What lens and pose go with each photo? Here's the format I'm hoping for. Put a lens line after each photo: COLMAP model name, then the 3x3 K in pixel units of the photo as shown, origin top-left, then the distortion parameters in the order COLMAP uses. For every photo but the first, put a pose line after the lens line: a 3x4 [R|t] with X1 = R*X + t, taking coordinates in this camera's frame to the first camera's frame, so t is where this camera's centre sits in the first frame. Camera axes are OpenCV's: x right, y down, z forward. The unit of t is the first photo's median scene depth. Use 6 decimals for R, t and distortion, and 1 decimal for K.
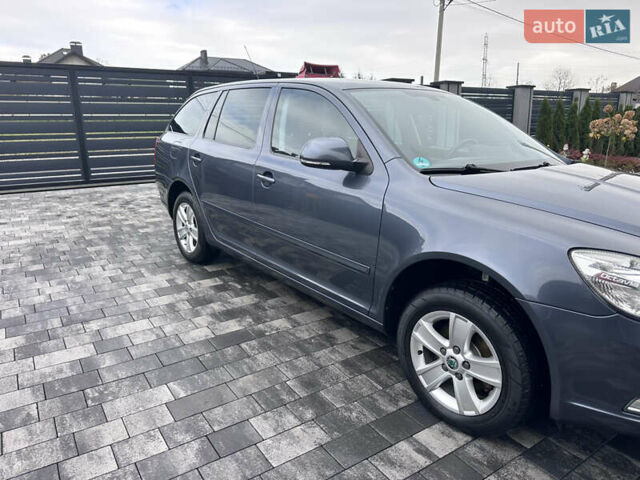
lens RADIAL K [[457.7, 0, 320.0], [0, 457.7, 240.0], [0, 0, 1]] dist [0.097921, -0.120548]
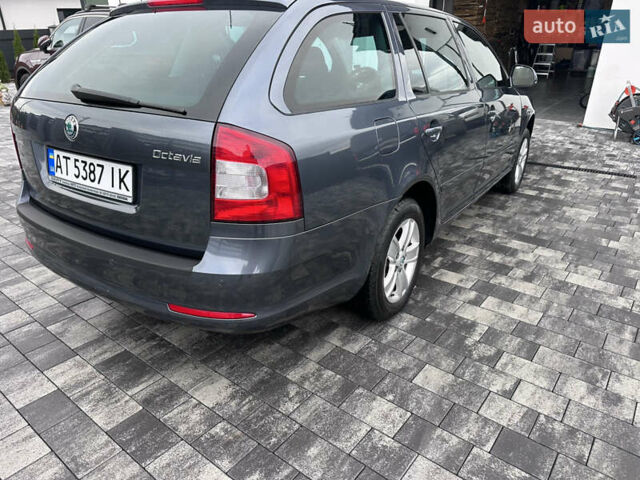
lens RADIAL K [[467.2, 0, 320.0], [0, 467.2, 240.0], [0, 0, 1]] dist [0.004181, 0.000870]
pose [[-0.316877, -0.373852, 0.871679, -0.870890], [0.240192, 0.857452, 0.455066, -0.386768], [-0.917550, 0.353570, -0.181910, 1.383394]]
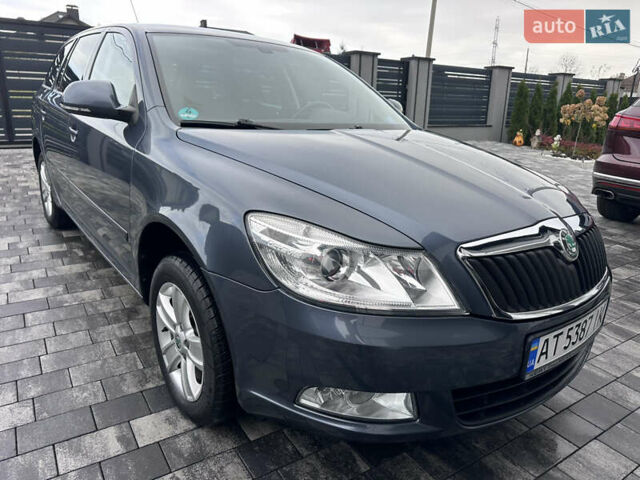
lens RADIAL K [[467.2, 0, 320.0], [0, 467.2, 240.0], [0, 0, 1]] dist [0.004181, 0.000870]
pose [[0.998993, 0.044869, 0.000715, 0.305916], [-0.044860, 0.998123, 0.041694, 0.013483], [0.001158, -0.041684, 0.999130, 0.070856]]
